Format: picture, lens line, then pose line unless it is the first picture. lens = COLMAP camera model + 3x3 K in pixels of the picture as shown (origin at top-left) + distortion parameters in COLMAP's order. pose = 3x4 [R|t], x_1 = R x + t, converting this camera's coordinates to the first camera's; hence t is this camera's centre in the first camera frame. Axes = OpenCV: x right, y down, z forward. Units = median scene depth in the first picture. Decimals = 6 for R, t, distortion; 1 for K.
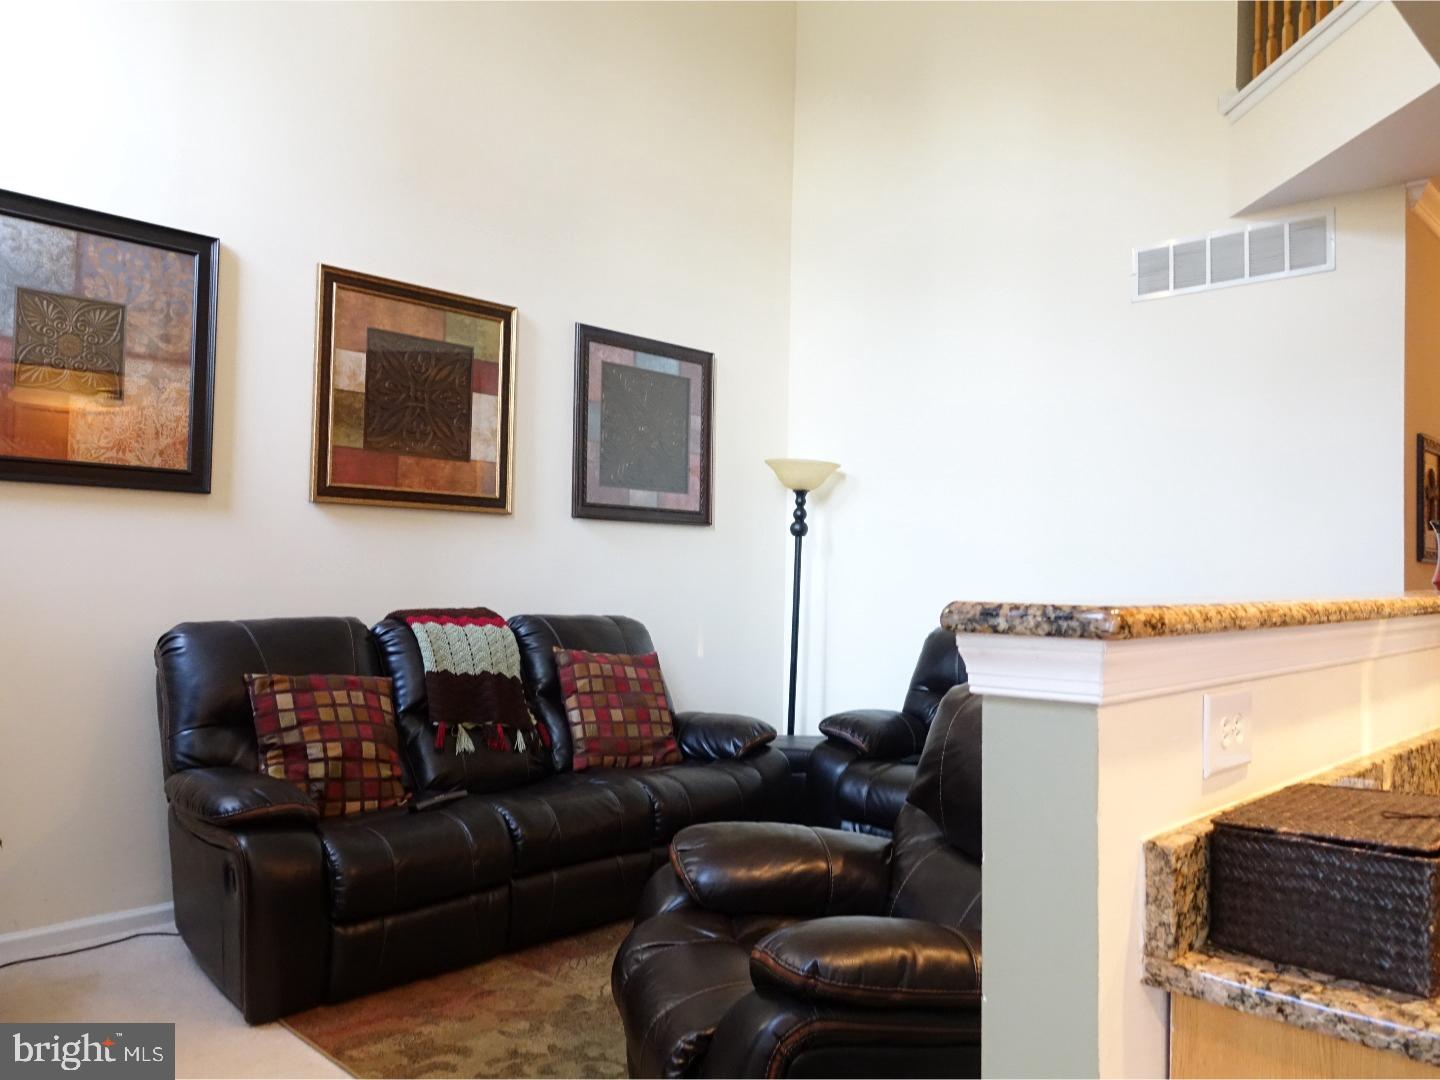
lens RADIAL K [[1110.3, 0, 720.0], [0, 1110.3, 540.0], [0, 0, 1]] dist [-0.007164, 0.000499]
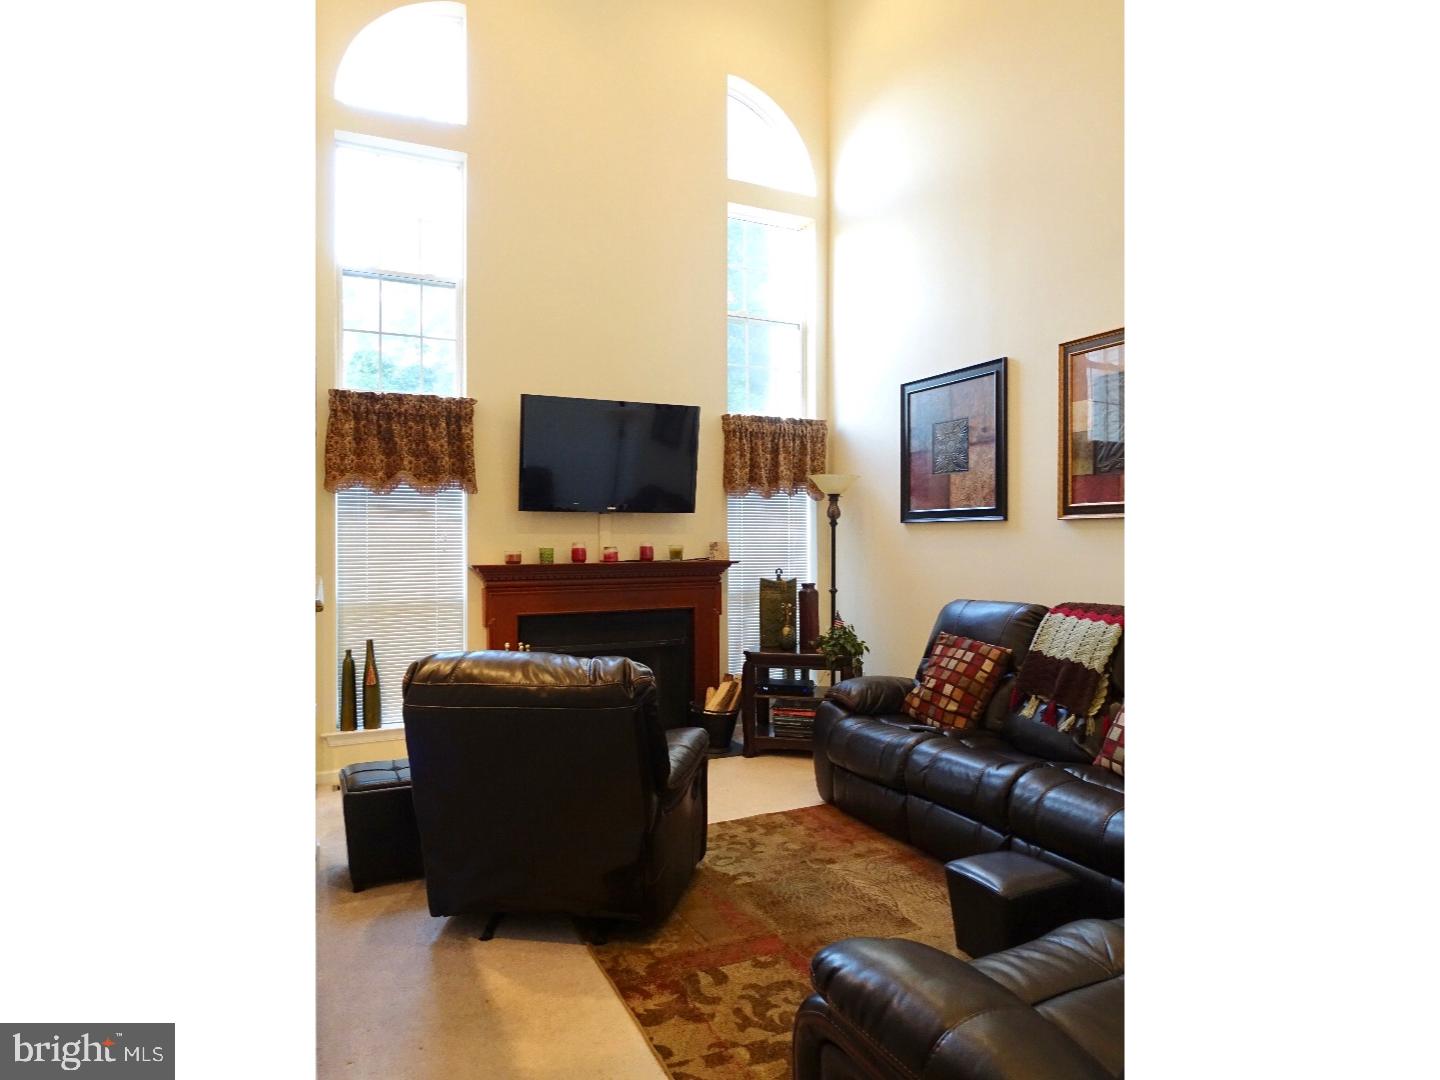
lens RADIAL K [[839.4, 0, 720.0], [0, 839.4, 540.0], [0, 0, 1]] dist [0.011618, 0.000261]
pose [[-0.351270, -0.020838, -0.936042, 0.826052], [0.022115, 0.999289, -0.030545, 0.014365], [0.936013, -0.031431, -0.350559, 1.073538]]
